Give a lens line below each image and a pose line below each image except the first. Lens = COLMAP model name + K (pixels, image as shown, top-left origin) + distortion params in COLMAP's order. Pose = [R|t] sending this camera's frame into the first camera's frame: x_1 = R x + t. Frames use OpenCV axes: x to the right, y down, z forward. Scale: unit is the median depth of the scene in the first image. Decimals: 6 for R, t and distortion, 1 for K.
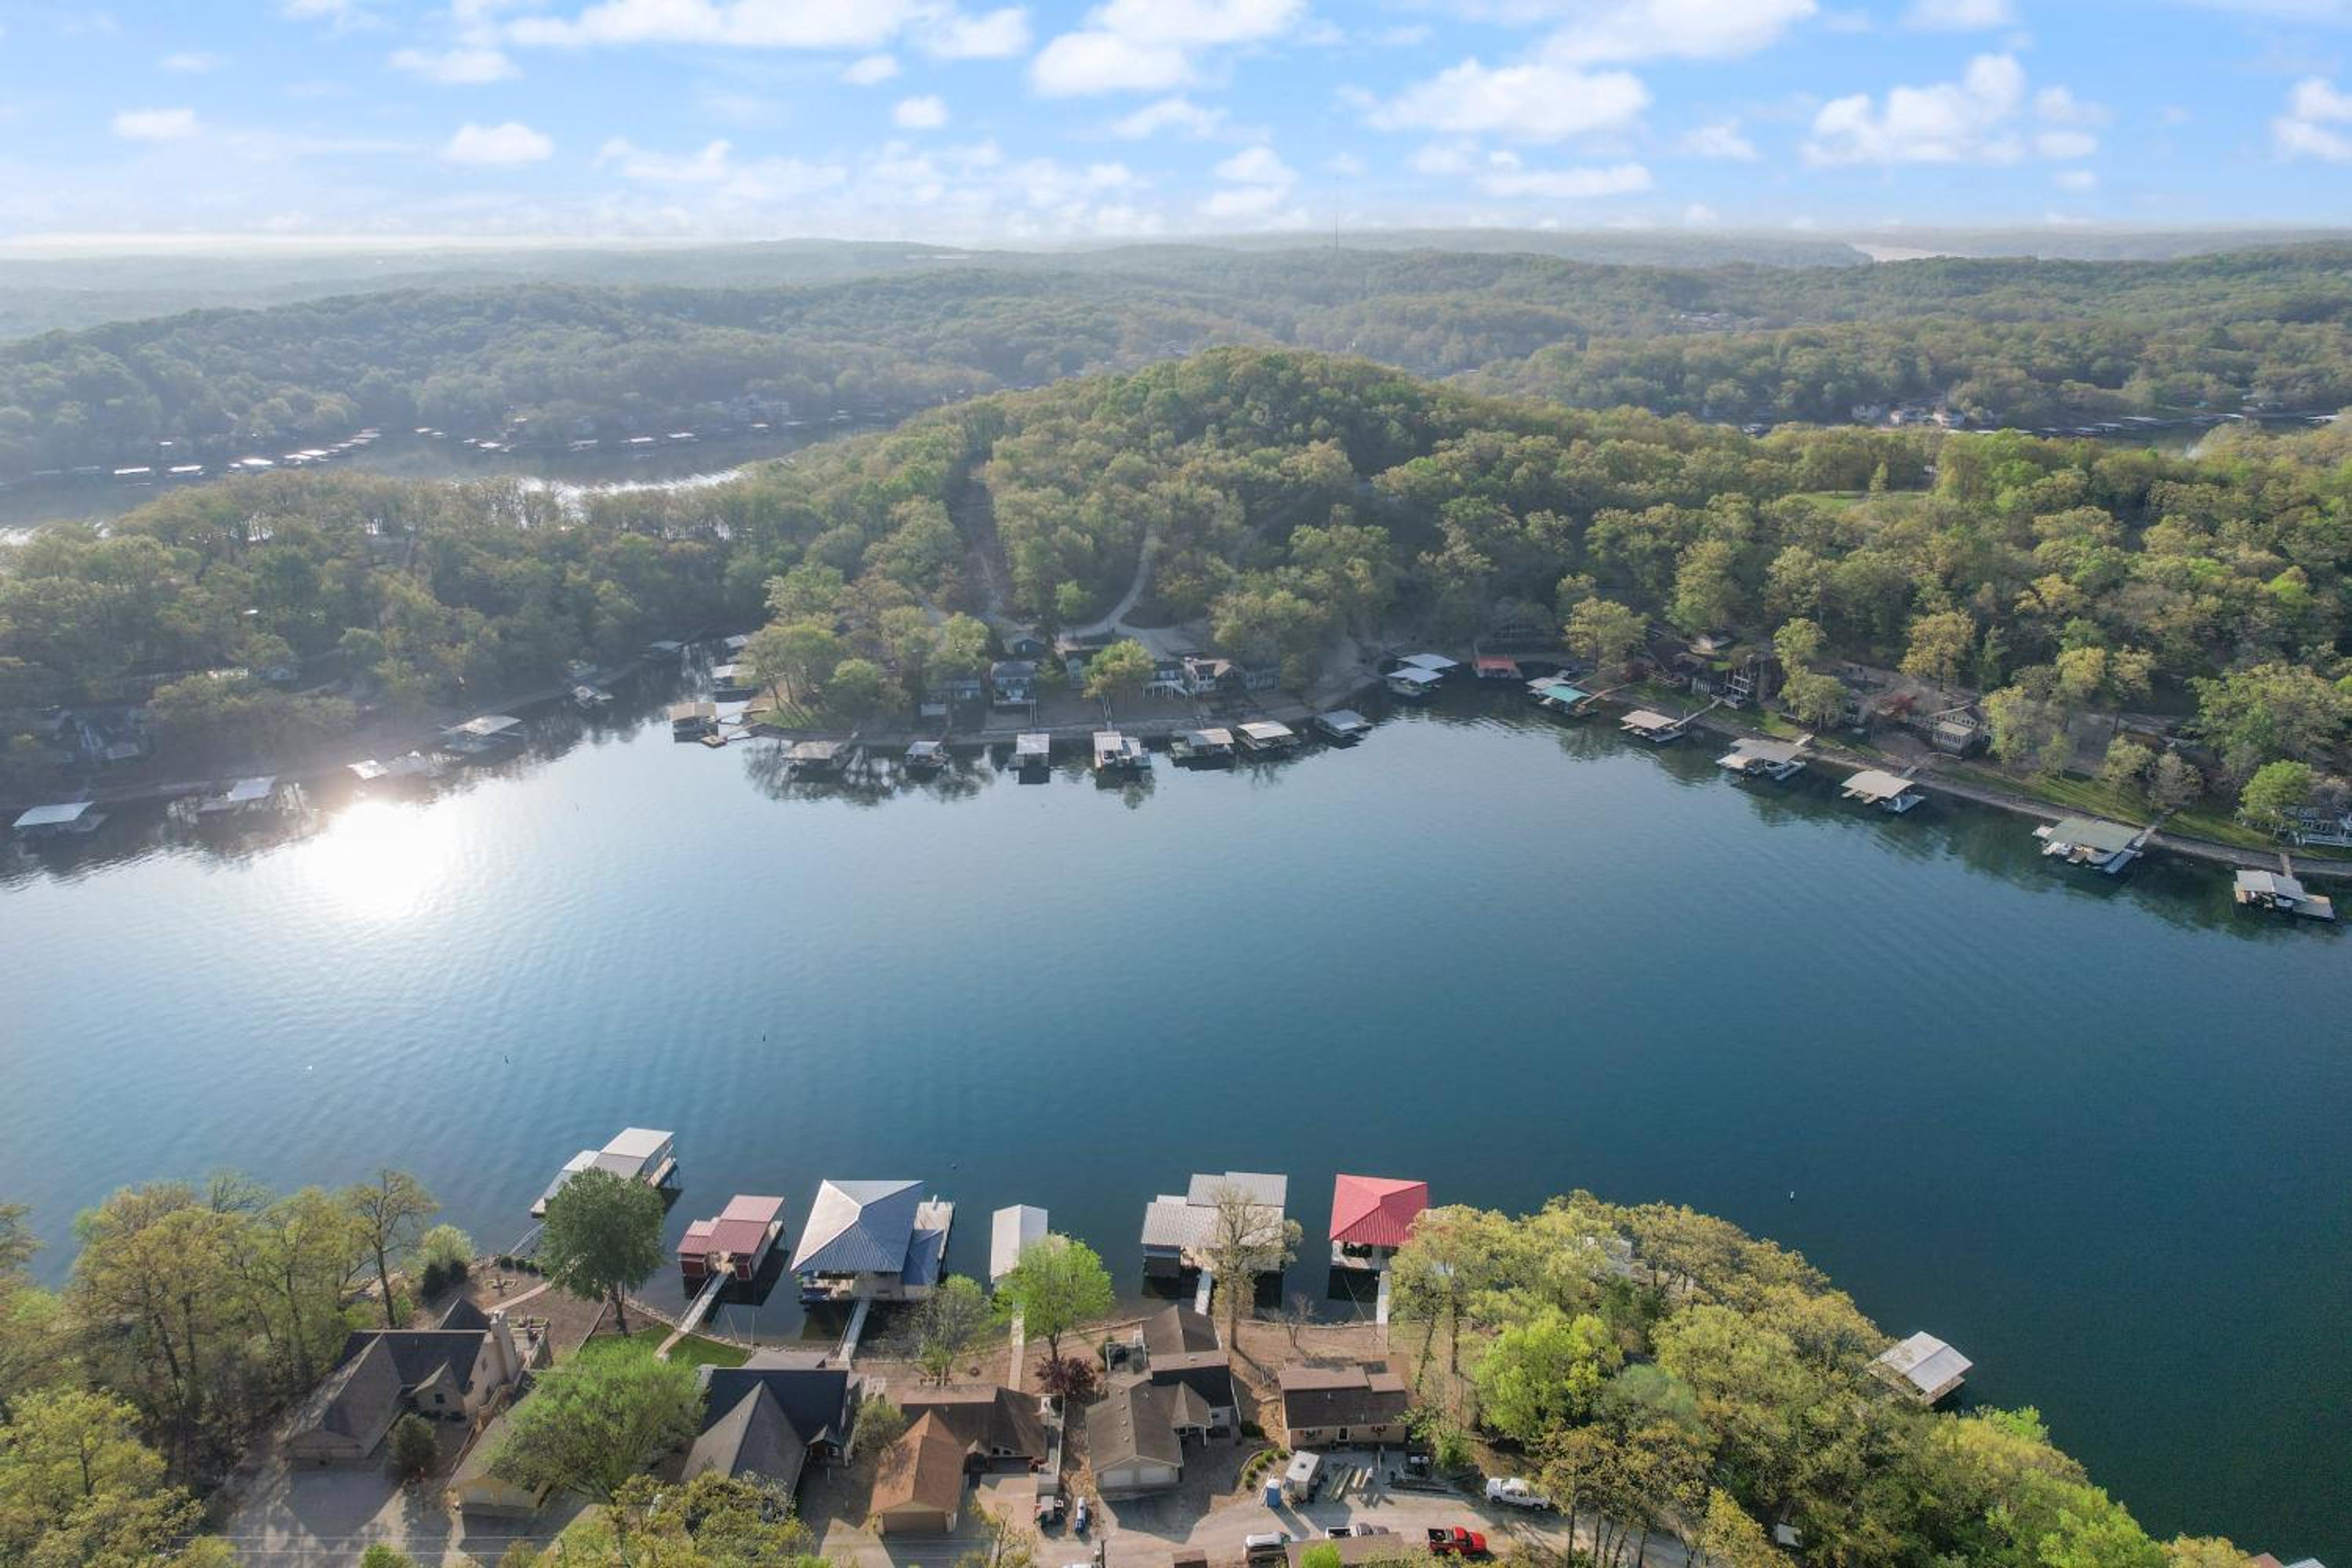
lens RADIAL K [[1167.8, 0, 1186.3], [0, 1167.8, 779.0], [0, 0, 1]] dist [-0.004073, -0.000906]
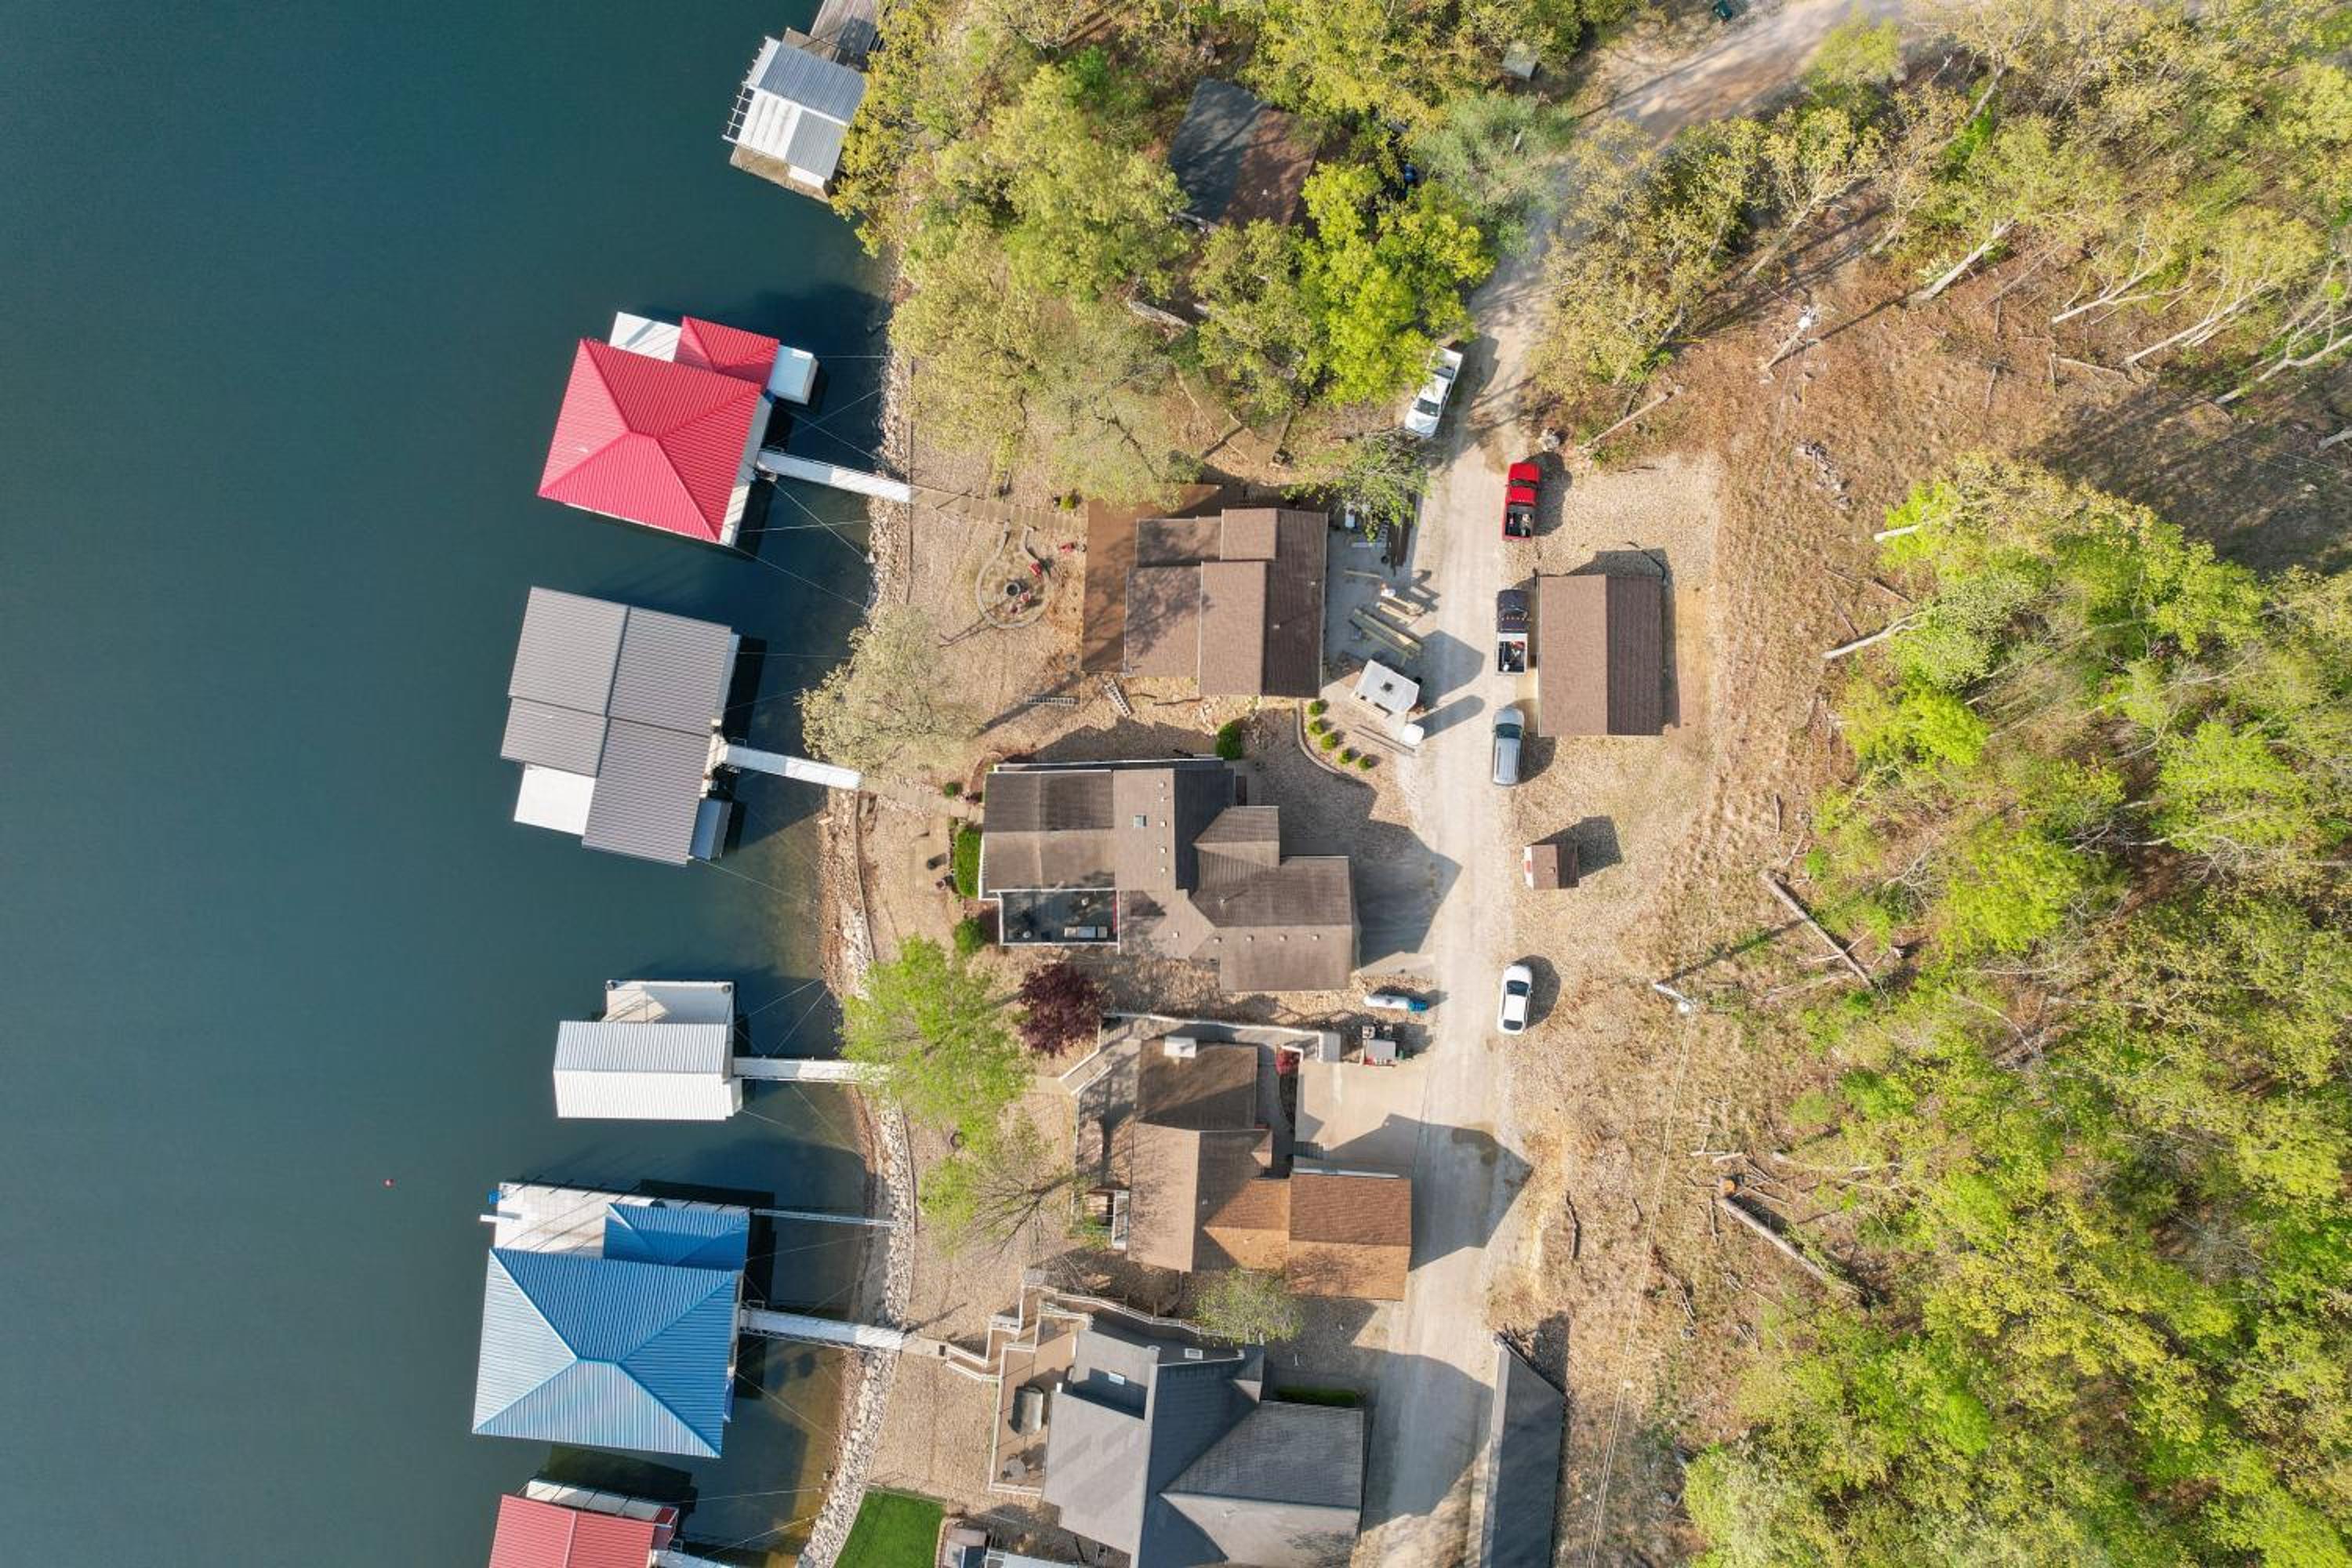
lens RADIAL K [[1472.4, 0, 1205.6], [0, 1472.4, 787.4], [0, 0, 1]] dist [-0.041621, 0.000803]
pose [[0.090870, -0.995629, 0.021585, 0.011542], [0.411147, 0.057249, 0.909770, -0.241532], [-0.907028, -0.073796, 0.414552, 0.707826]]
